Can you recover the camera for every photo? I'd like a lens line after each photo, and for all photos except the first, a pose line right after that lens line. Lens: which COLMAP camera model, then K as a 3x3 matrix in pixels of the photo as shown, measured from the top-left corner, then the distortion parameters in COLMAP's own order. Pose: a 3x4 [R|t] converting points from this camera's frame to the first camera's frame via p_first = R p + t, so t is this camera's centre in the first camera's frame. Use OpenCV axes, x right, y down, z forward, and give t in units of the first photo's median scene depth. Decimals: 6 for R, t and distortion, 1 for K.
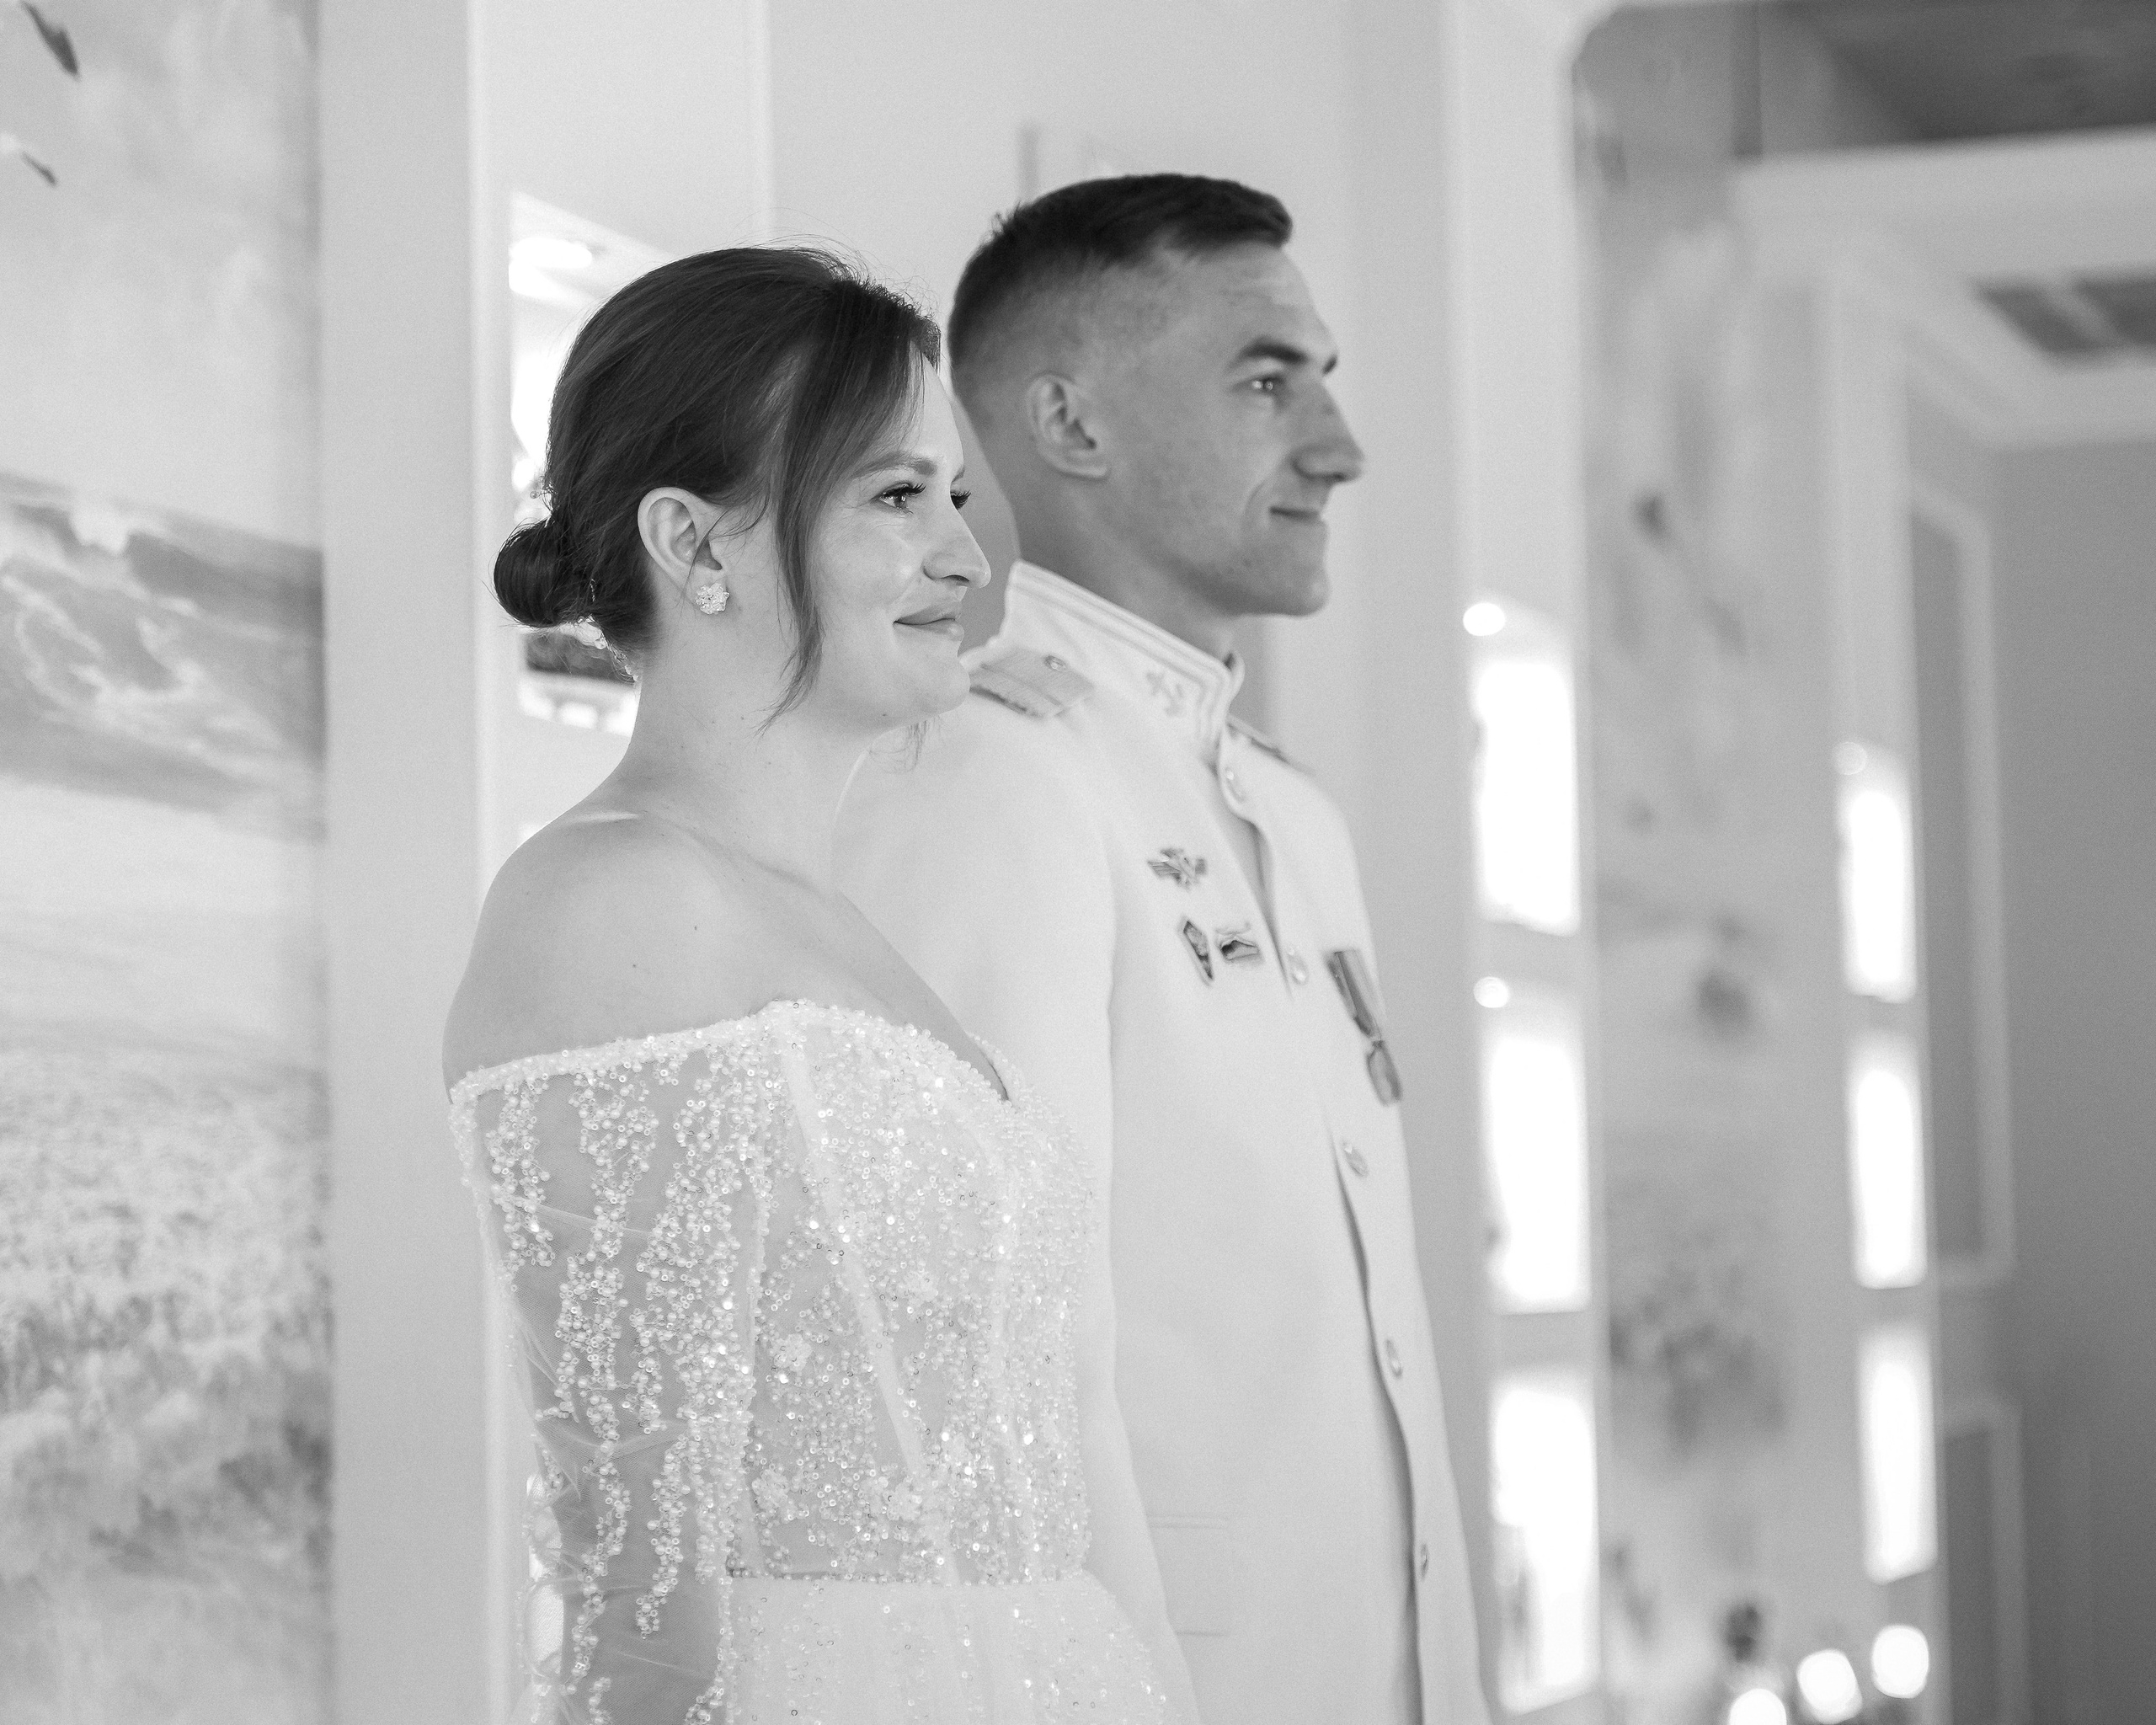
lens RADIAL K [[5339.9, 0, 1174.9], [0, 5339.9, 953.8], [0, 0, 1]] dist [0.032110, 0.000000]
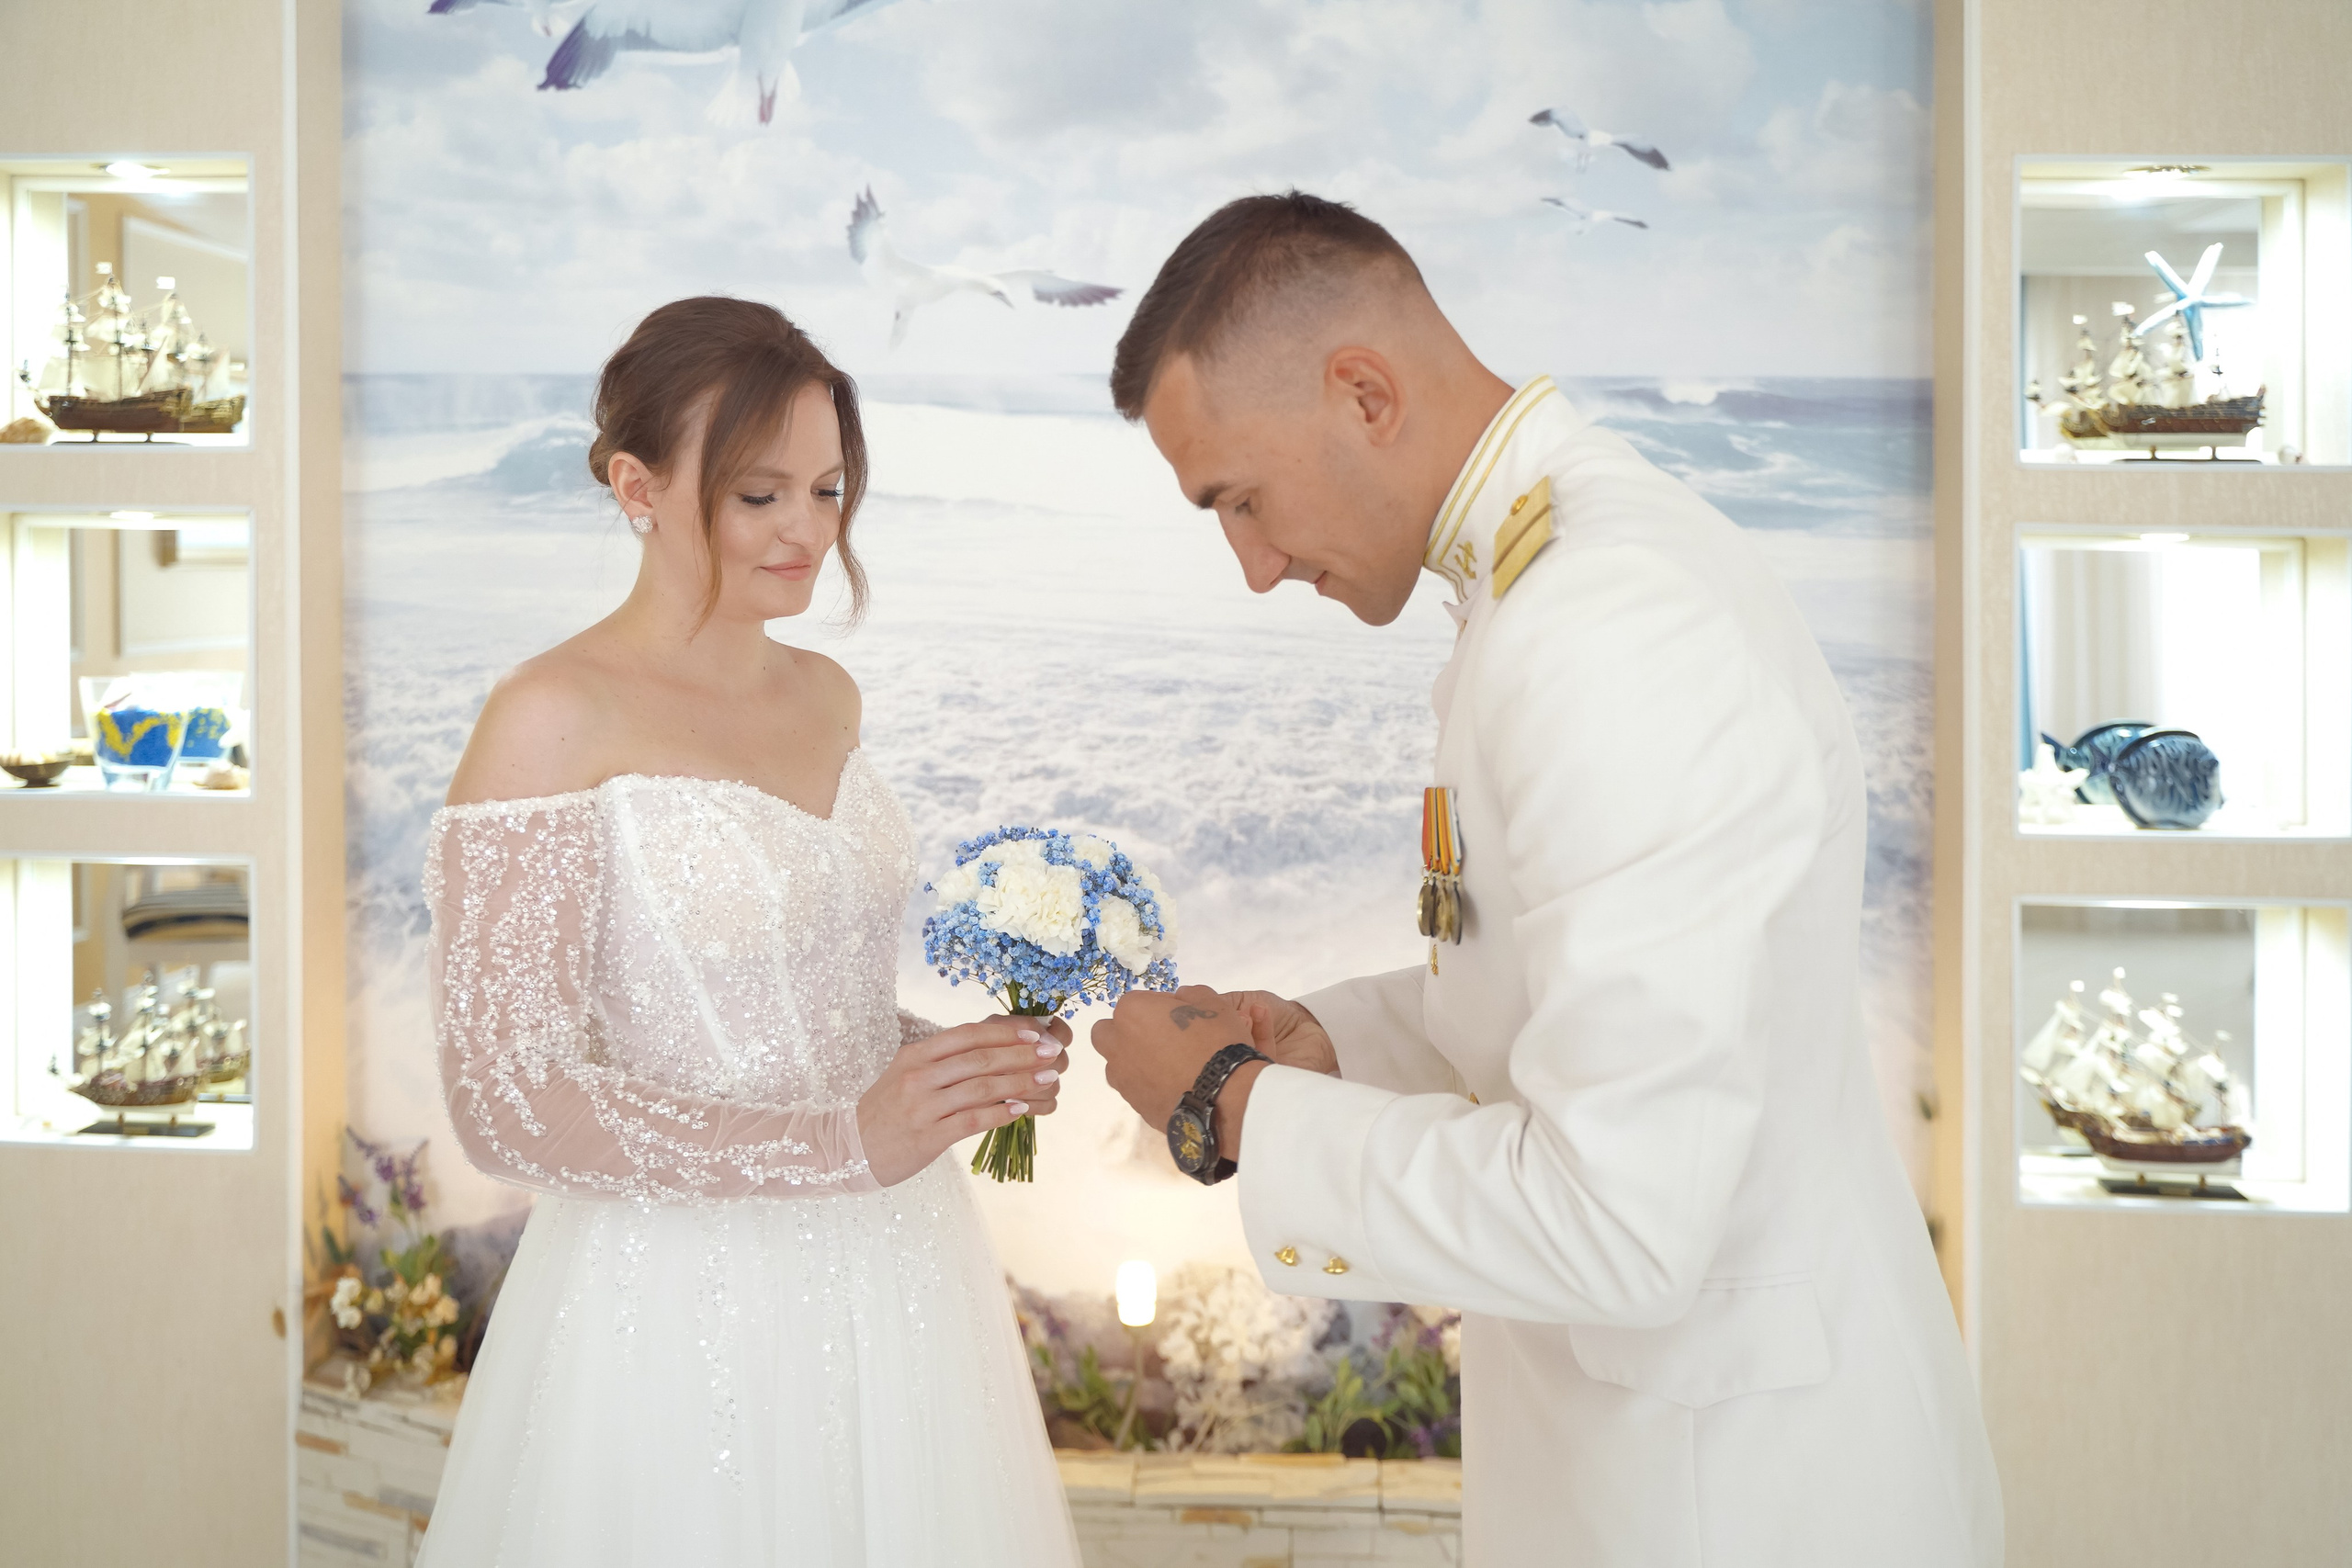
lens RADIAL K [[1883.5, 0, 1377.4], [0, 1883.5, 754.9], [0, 0, 1]] dist [-0.000423, -0.007135]
pose [[0.275628, 0.053782, -0.959759, 0.437709], [0.030061, 0.997463, 0.064528, 0.006543], [0.960794, -0.046637, 0.273312, 0.661953]]
